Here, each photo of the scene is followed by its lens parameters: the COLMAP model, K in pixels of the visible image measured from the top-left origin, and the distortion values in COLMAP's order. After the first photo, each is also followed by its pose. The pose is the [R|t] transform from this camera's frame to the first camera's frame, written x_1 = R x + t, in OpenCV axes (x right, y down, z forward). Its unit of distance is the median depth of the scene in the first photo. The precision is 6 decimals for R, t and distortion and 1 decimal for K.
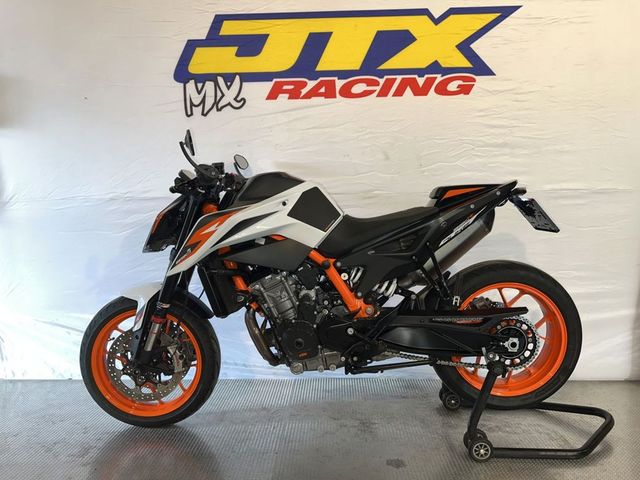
lens RADIAL K [[476.6, 0, 323.7], [0, 476.6, 243.0], [0, 0, 1]] dist [0.004636, -0.007172]
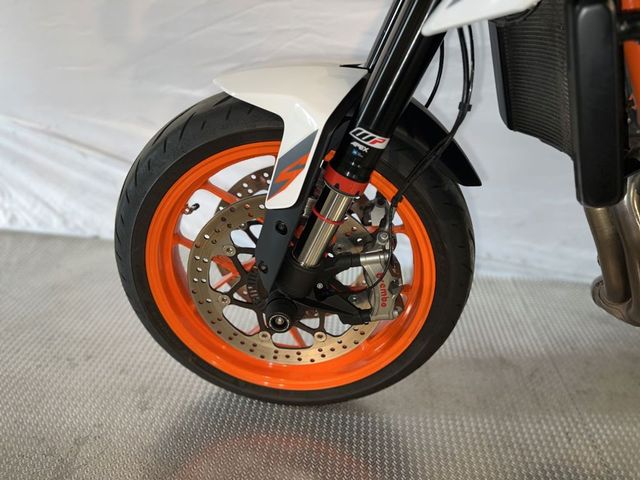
lens RADIAL K [[487.6, 0, 328.9], [0, 487.6, 240.5], [0, 0, 1]] dist [0.043566, -0.080549]
pose [[0.995559, 0.091961, -0.020141, -0.349675], [-0.076779, 0.916948, 0.391549, 0.067107], [0.054475, -0.388264, 0.919937, 0.681756]]
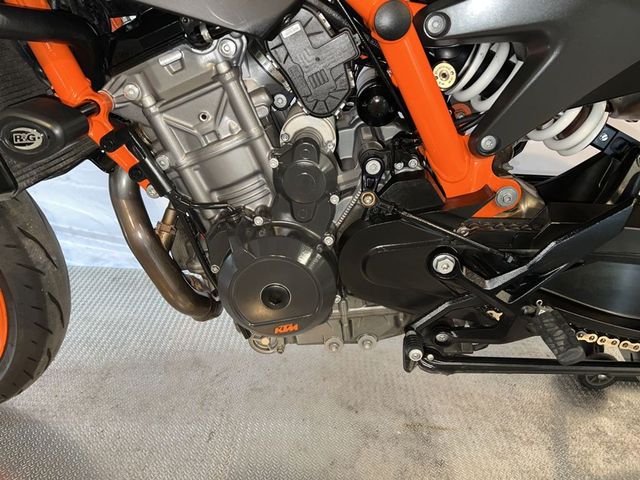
lens RADIAL K [[487.6, 0, 328.9], [0, 487.6, 240.5], [0, 0, 1]] dist [0.043566, -0.080549]
pose [[0.996603, 0.055301, 0.061023, -0.036817], [-0.073643, 0.930111, 0.359819, 0.061023], [-0.036859, -0.363091, 0.931024, 0.693828]]
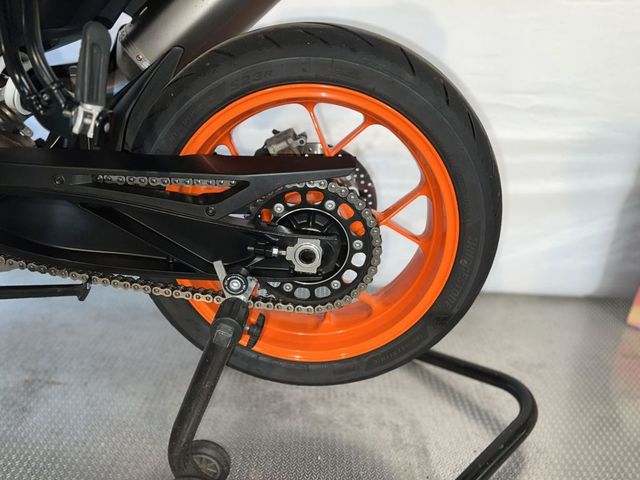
lens RADIAL K [[487.6, 0, 328.9], [0, 487.6, 240.5], [0, 0, 1]] dist [0.043566, -0.080549]
pose [[0.997823, 0.045994, 0.047254, 0.382138], [-0.058366, 0.949498, 0.308296, 0.078964], [-0.030688, -0.310383, 0.950116, 0.614942]]
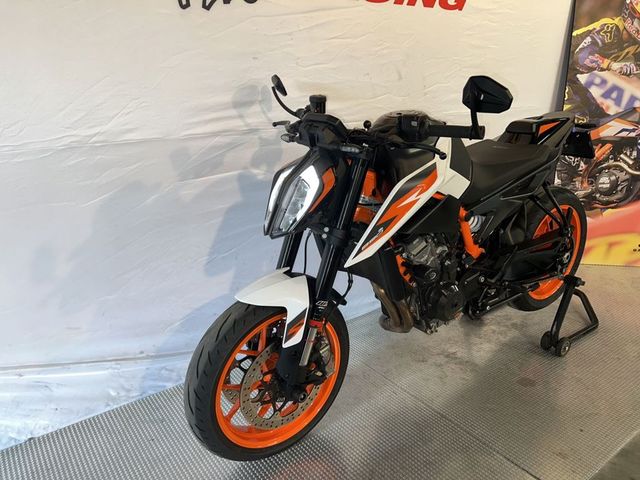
lens RADIAL K [[476.6, 0, 323.7], [0, 476.6, 243.0], [0, 0, 1]] dist [0.004636, -0.007172]
pose [[0.792868, -0.193150, 0.577973, -0.743071], [0.047777, 0.965224, 0.257023, -0.152166], [-0.607517, -0.176171, 0.774523, 0.436988]]
